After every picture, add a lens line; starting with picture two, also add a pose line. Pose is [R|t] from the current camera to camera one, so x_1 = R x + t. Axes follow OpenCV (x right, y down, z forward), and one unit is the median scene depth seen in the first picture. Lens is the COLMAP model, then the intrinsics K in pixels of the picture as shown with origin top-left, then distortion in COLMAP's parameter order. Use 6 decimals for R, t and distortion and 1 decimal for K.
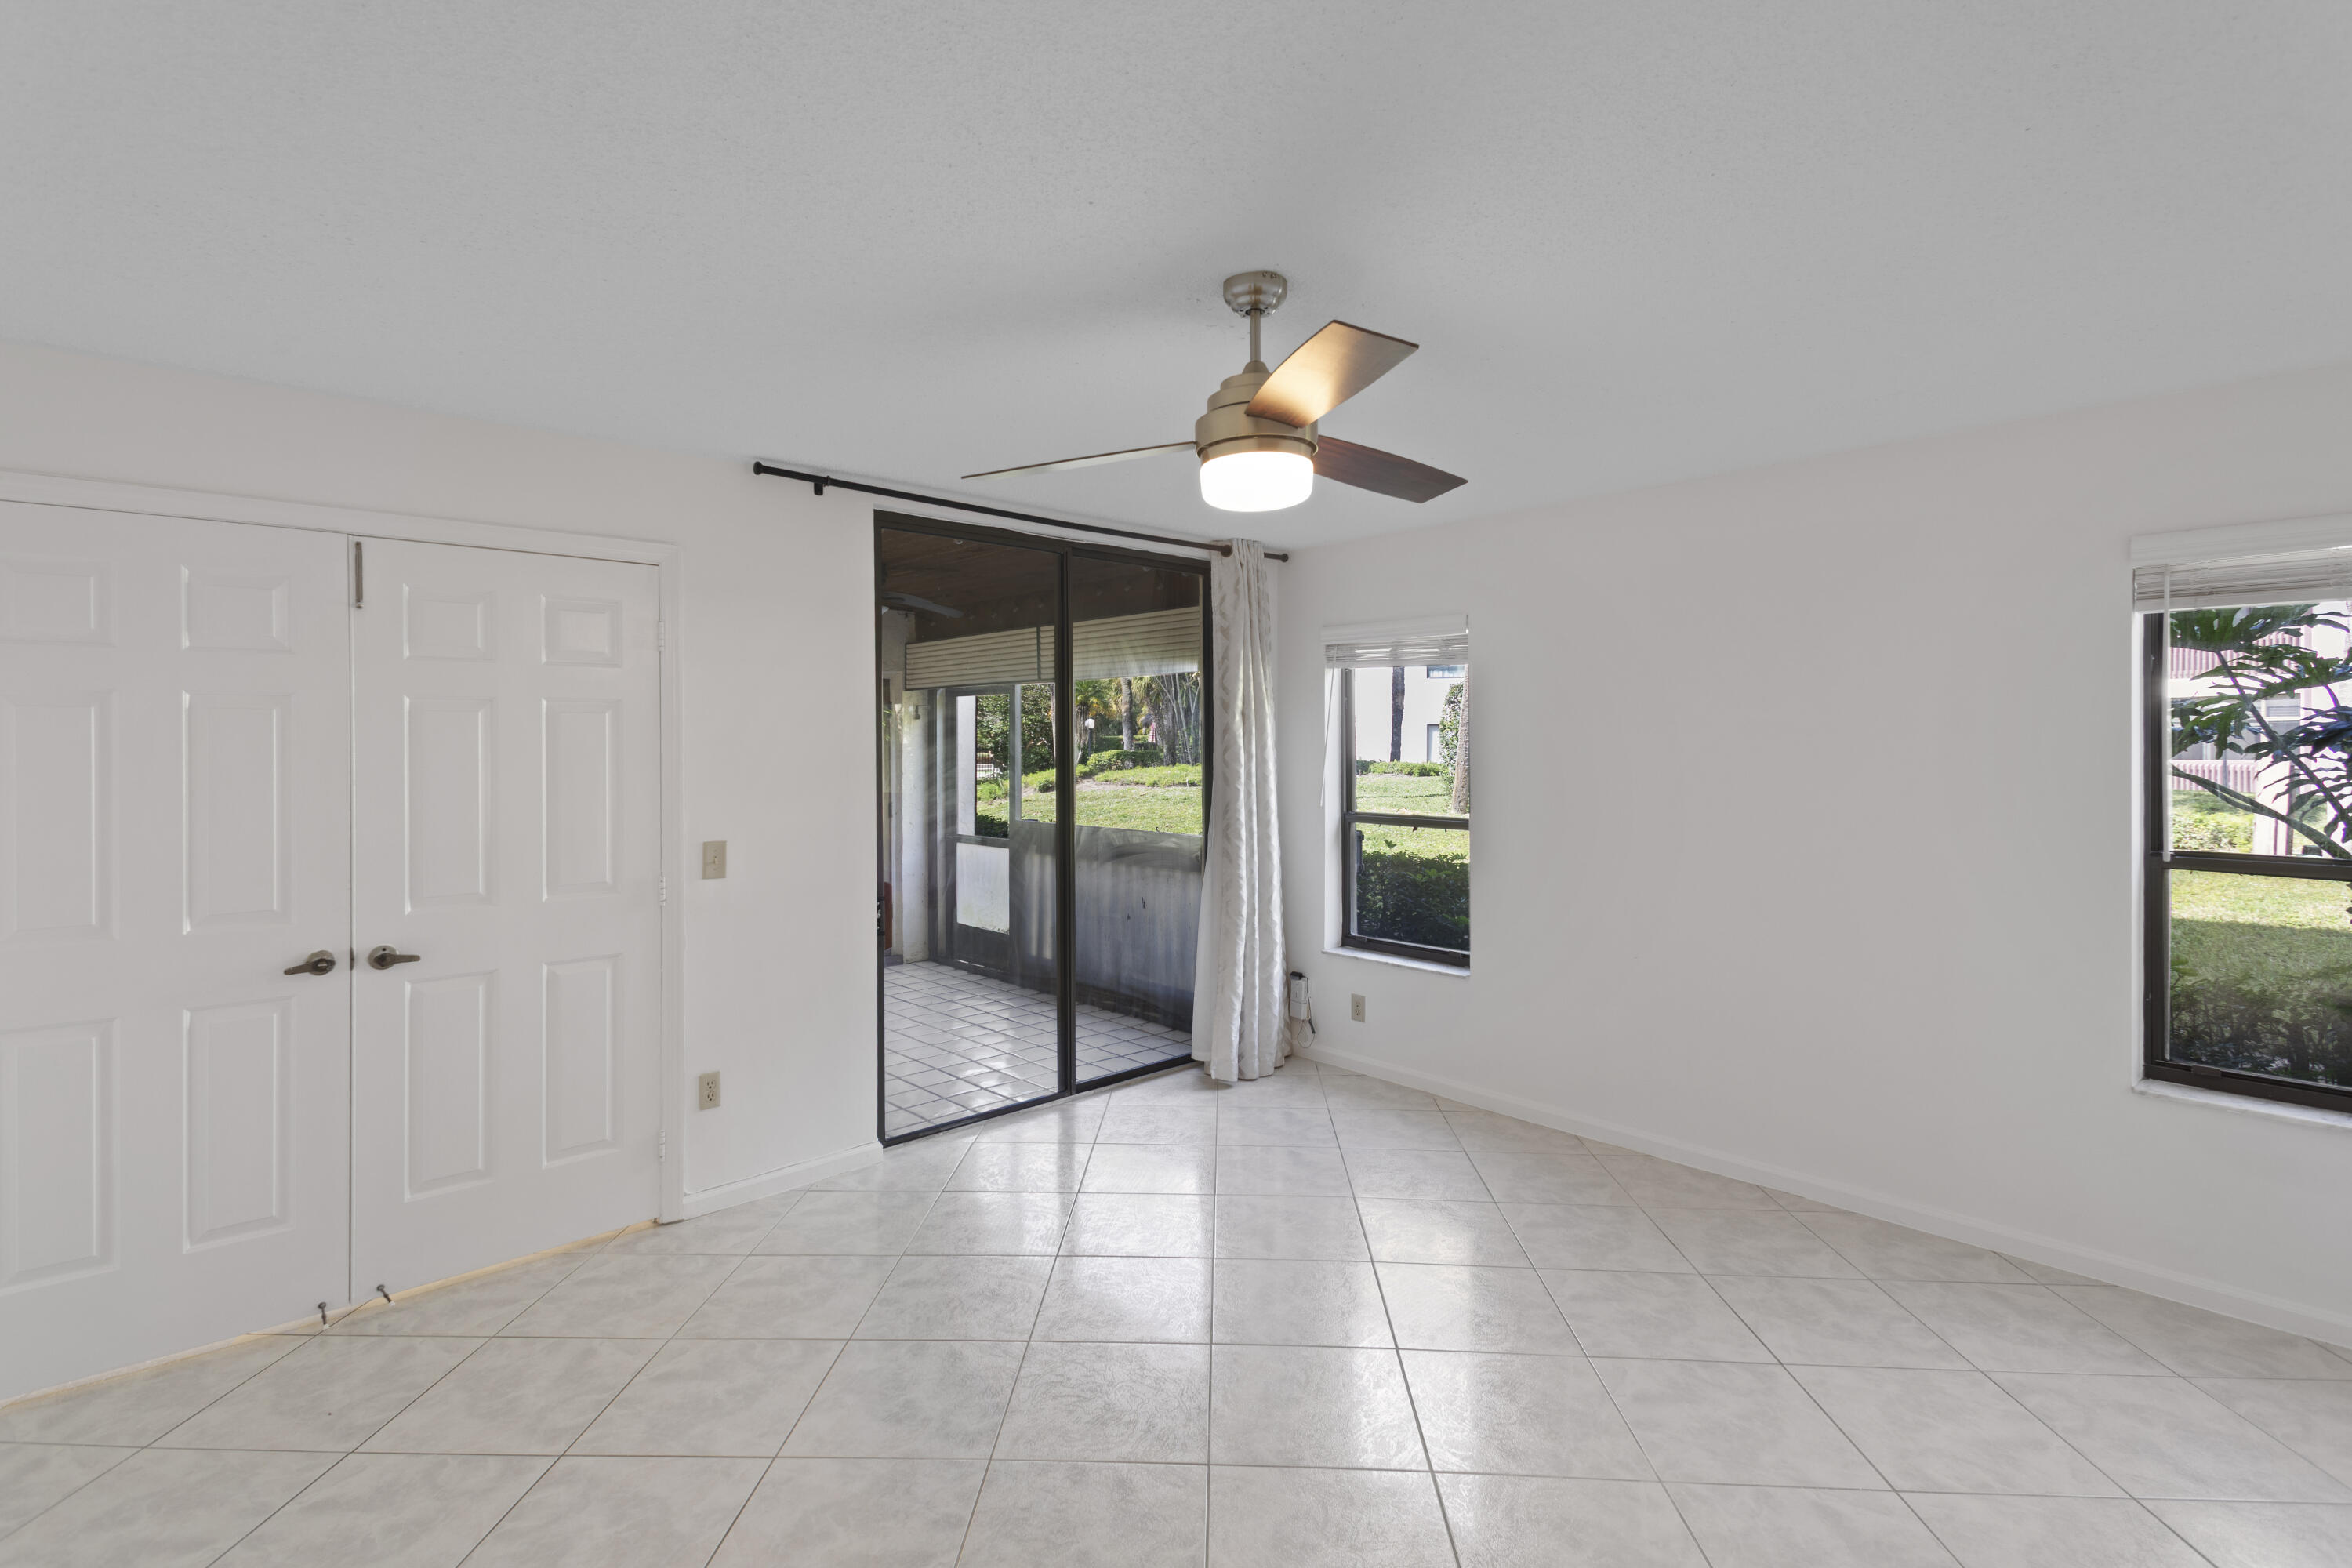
lens RADIAL K [[1104.4, 0, 1169.7], [0, 1104.4, 761.8], [0, 0, 1]] dist [0.033623, -0.000852]
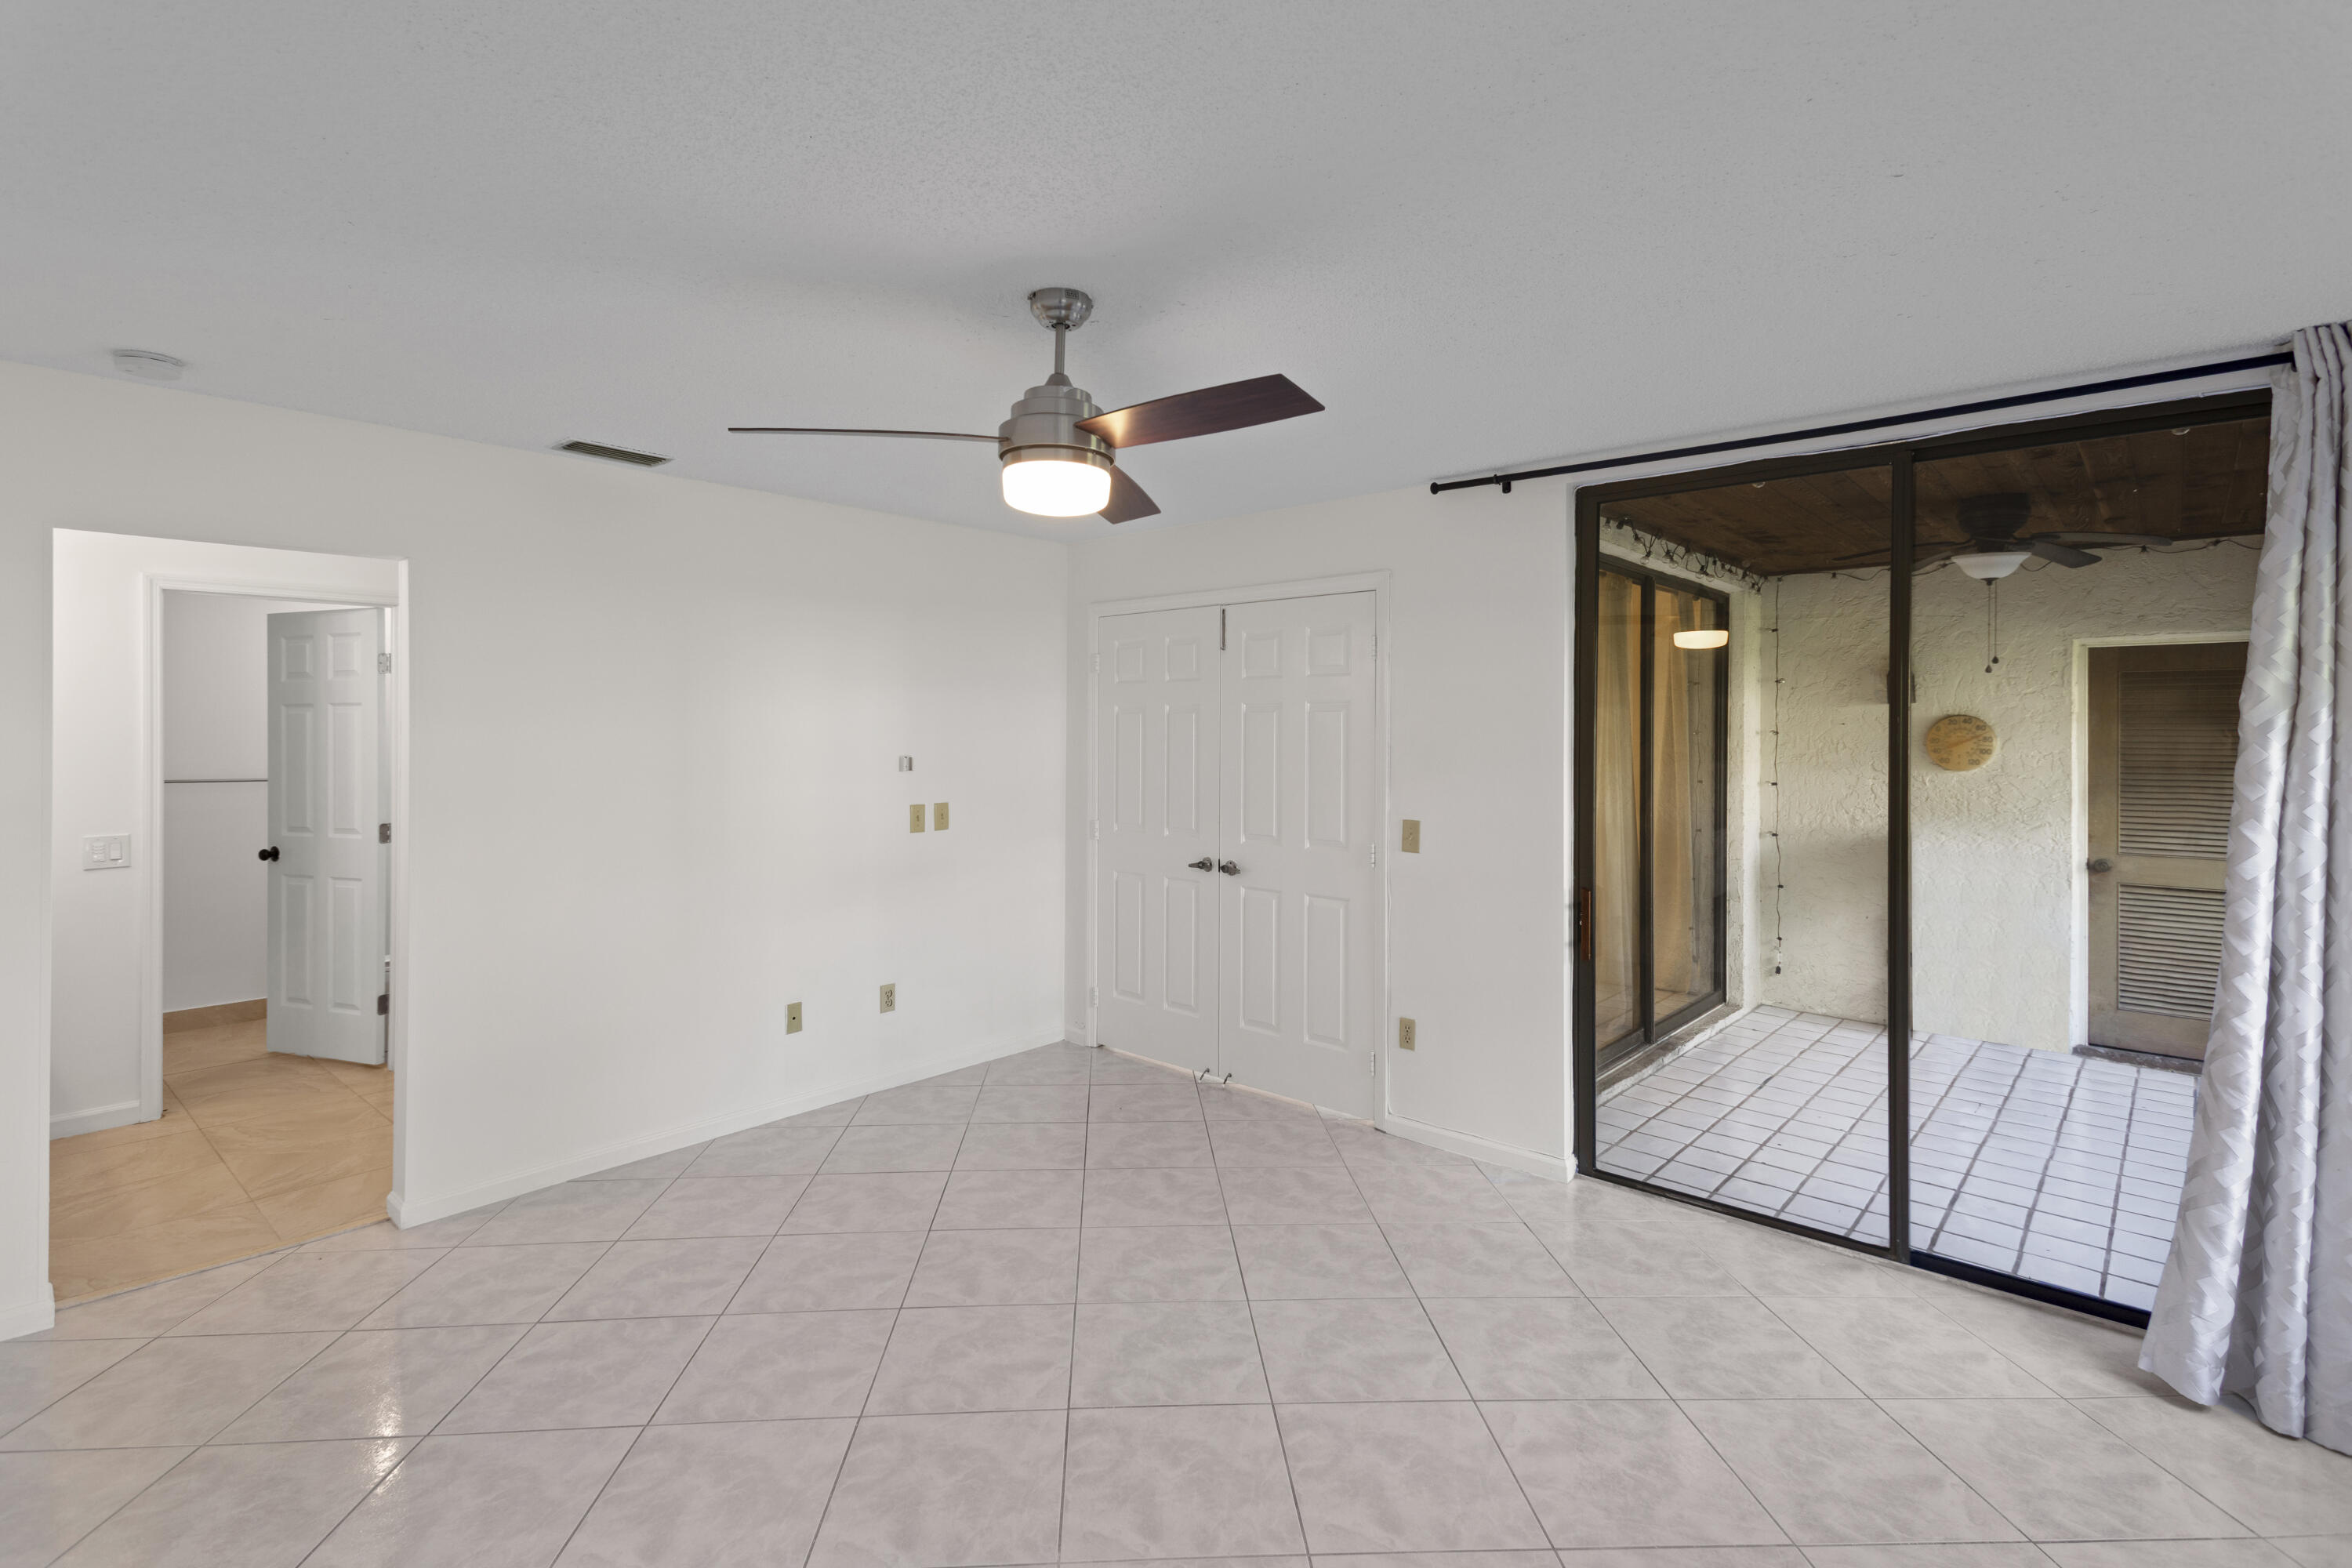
lens RADIAL K [[1116.2, 0, 1175.9], [0, 1116.2, 729.6], [0, 0, 1]] dist [0.004956, -0.000044]
pose [[0.092880, 0.000446, -0.995677, 0.763526], [-0.023351, 0.999726, -0.001730, -0.014933], [0.995403, 0.023410, 0.092865, 0.680432]]
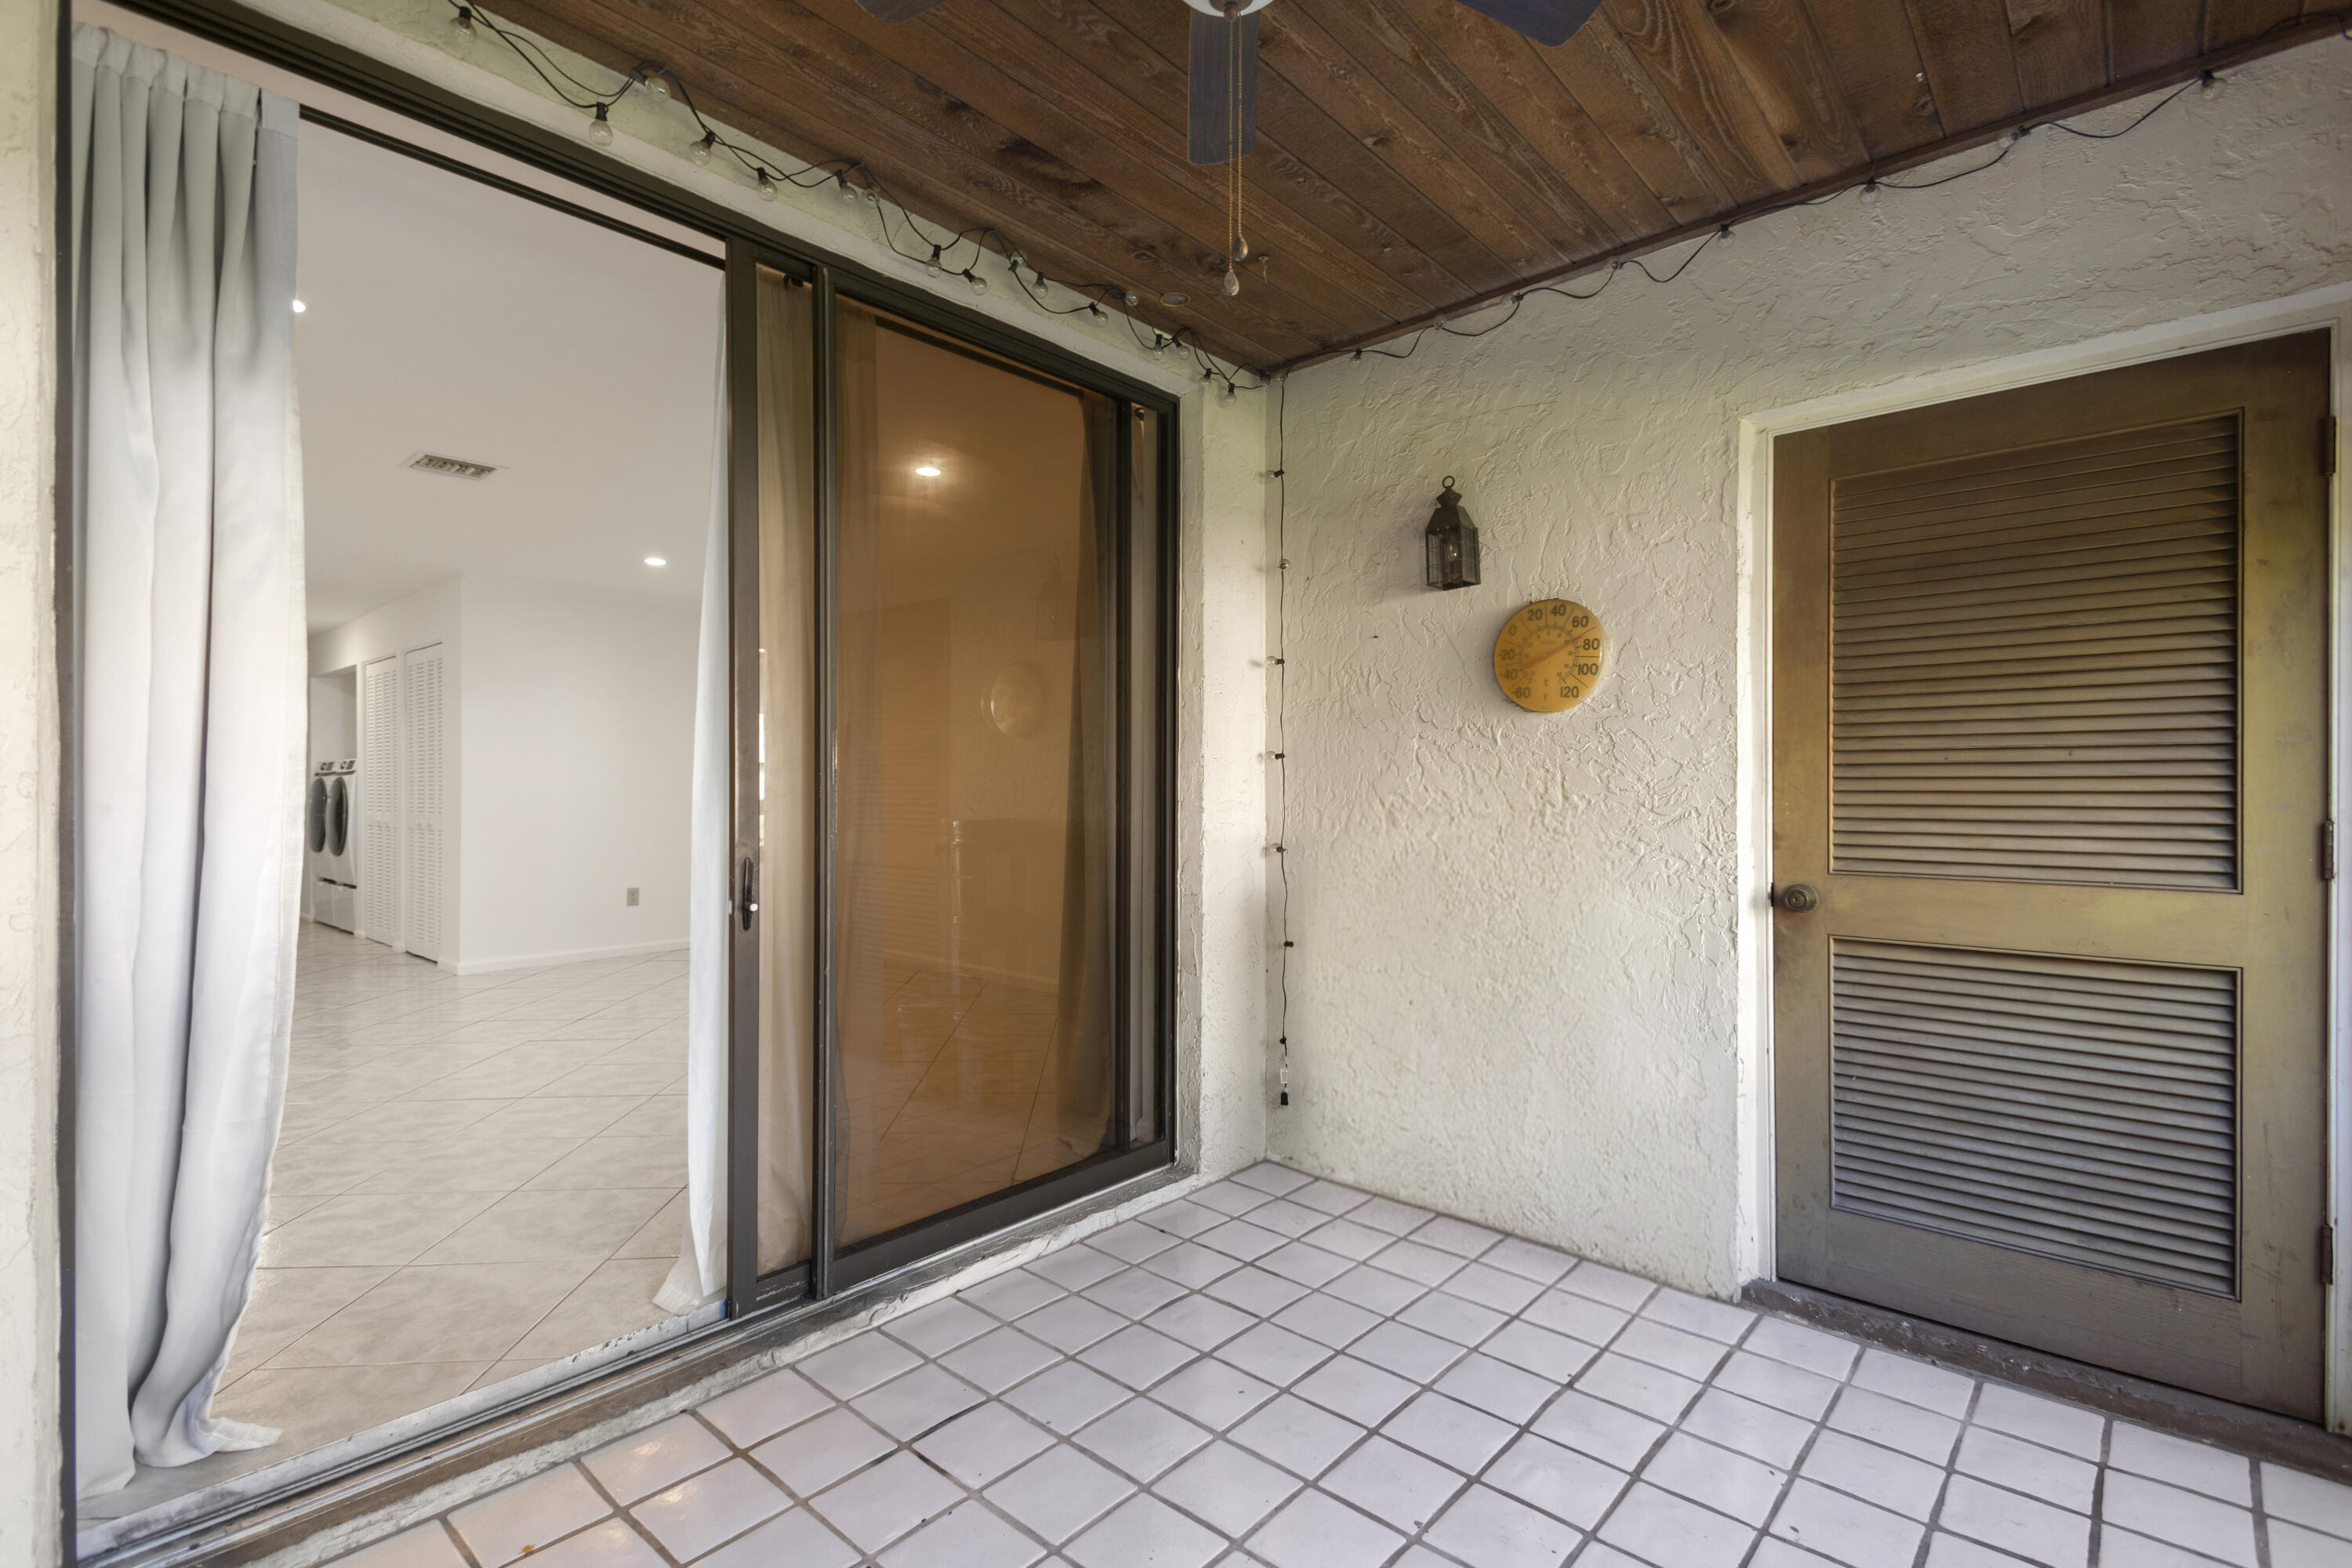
lens RADIAL K [[1113.7, 0, 1206.4], [0, 1113.7, 787.9], [0, 0, 1]] dist [0.038713, 0.000173]
pose [[0.120262, 0.004307, -0.992733, -0.054514], [-0.018700, 0.999823, 0.002073, 0.083541], [0.992566, 0.018315, 0.120322, 1.728980]]
